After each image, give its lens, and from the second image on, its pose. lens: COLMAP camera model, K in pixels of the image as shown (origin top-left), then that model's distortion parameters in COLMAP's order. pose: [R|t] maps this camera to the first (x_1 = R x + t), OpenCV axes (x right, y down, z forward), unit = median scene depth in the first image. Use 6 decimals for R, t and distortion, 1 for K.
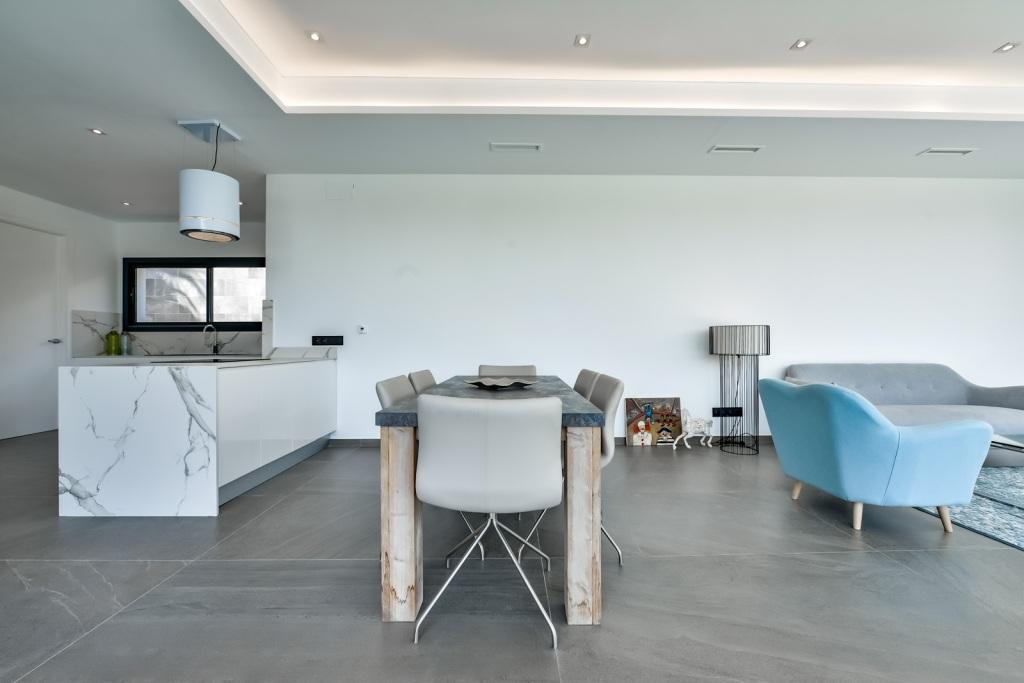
lens RADIAL K [[401.8, 0, 512.0], [0, 401.8, 341.5], [0, 0, 1]] dist [-0.010208, -0.000201]
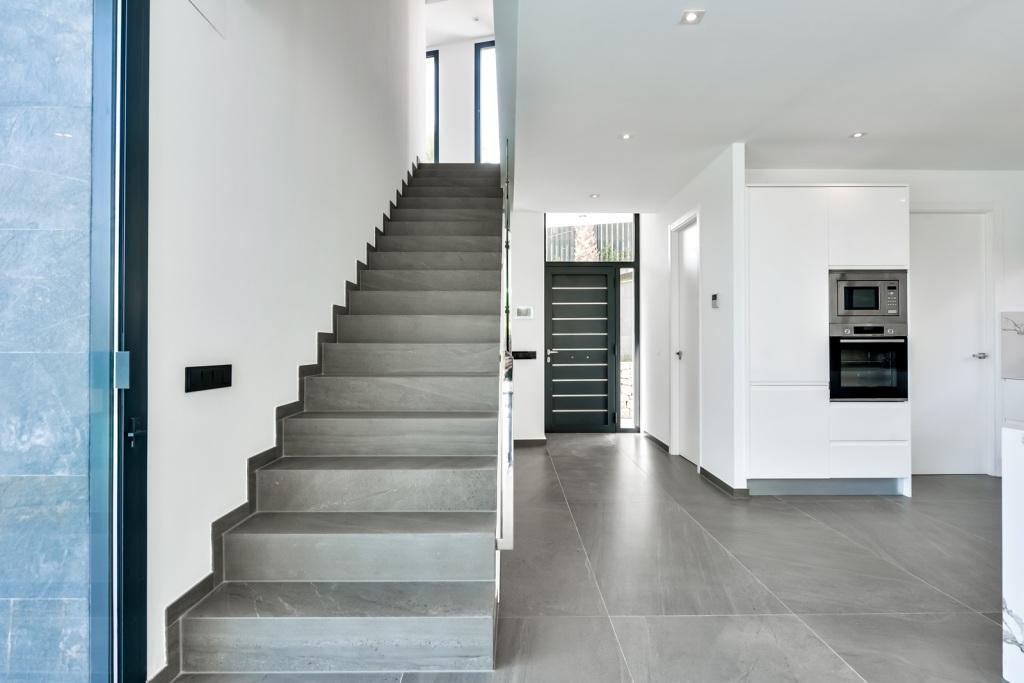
lens RADIAL K [[518.1, 0, 512.0], [0, 518.1, 341.5], [0, 0, 1]] dist [-0.011311, 0.000272]
pose [[-0.014762, -0.002859, -0.999887, -0.287602], [0.010261, 0.999943, -0.003011, -0.057055], [0.999838, -0.010304, -0.014732, 0.218703]]
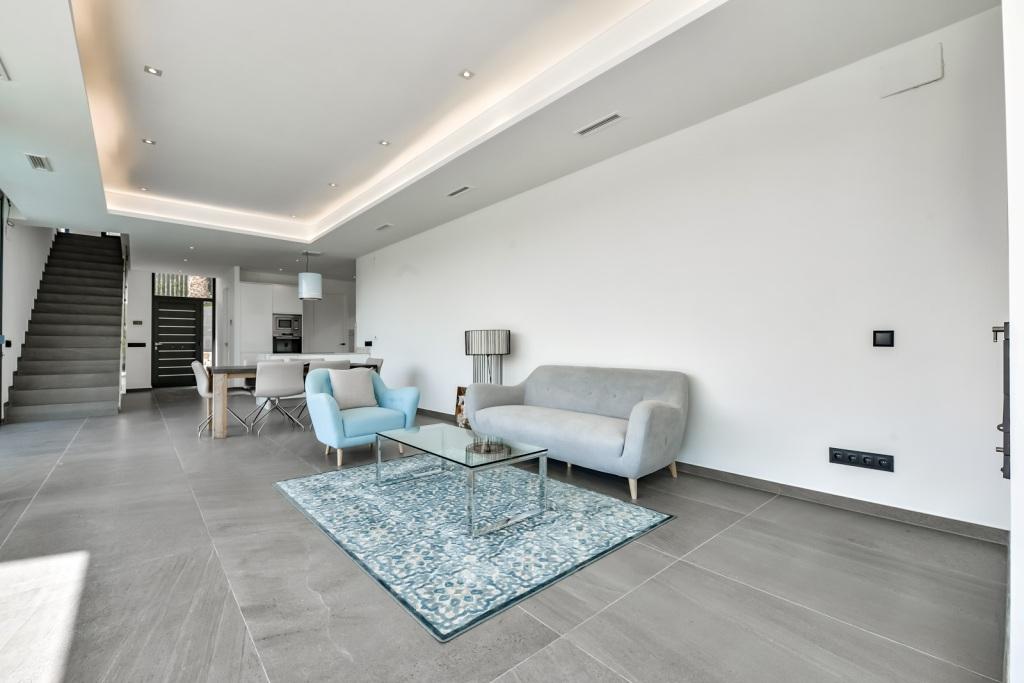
lens RADIAL K [[432.7, 0, 512.0], [0, 432.7, 341.5], [0, 0, 1]] dist [-0.001664, -0.000283]
pose [[0.644785, -0.006901, -0.764333, 2.093338], [0.007580, 0.999968, -0.002633, -0.002759], [0.764327, -0.004096, 0.644816, 0.295405]]
